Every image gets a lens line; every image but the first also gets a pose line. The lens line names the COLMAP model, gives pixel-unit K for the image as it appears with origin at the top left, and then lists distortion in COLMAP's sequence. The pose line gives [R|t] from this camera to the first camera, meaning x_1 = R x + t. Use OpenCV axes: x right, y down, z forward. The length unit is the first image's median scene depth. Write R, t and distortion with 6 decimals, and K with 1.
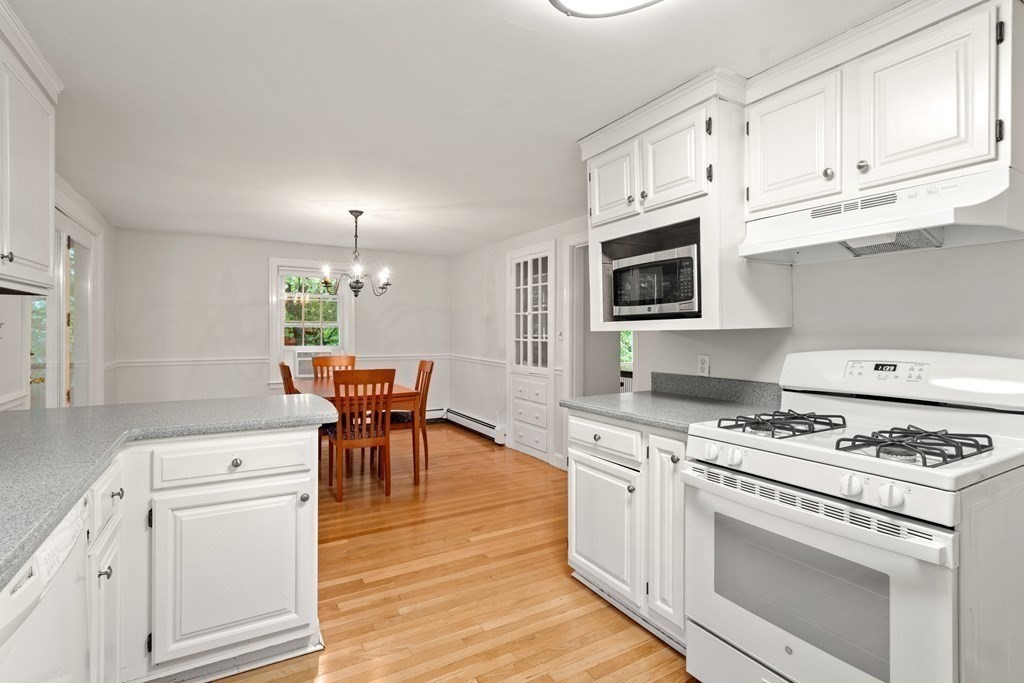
lens RADIAL K [[499.4, 0, 514.5], [0, 499.4, 335.7], [0, 0, 1]] dist [0.005234, 0.001297]
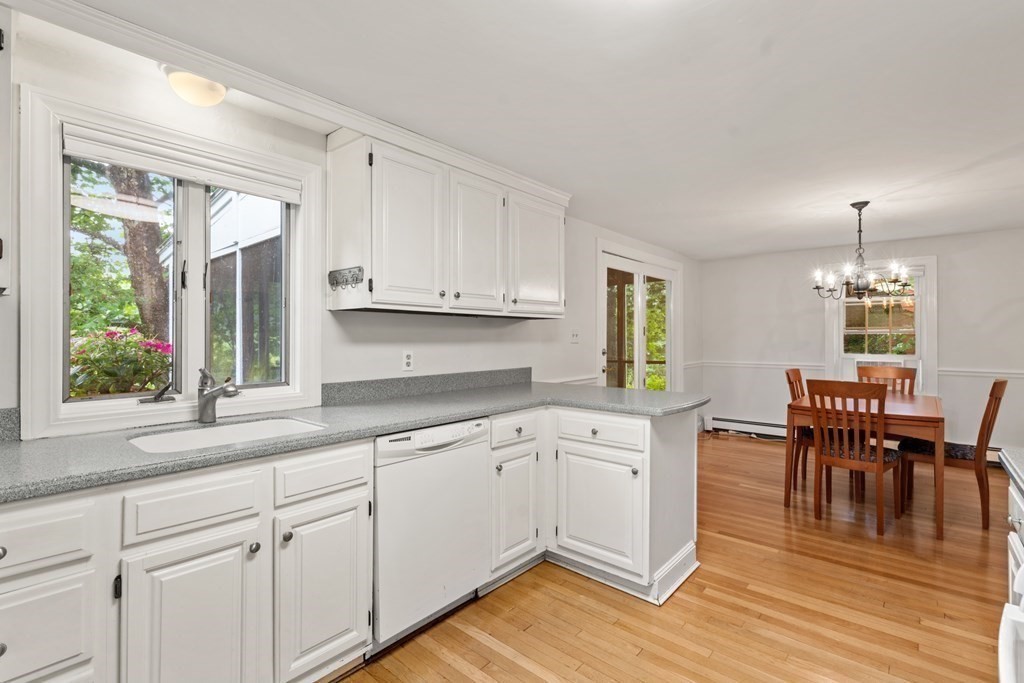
lens RADIAL K [[474.1, 0, 516.3], [0, 474.1, 341.1], [0, 0, 1]] dist [-0.004626, 0.002142]
pose [[0.327265, 0.003948, -0.944924, 0.304982], [-0.007535, 0.999970, 0.001569, -0.001028], [0.944903, 0.006607, 0.327285, 0.166654]]
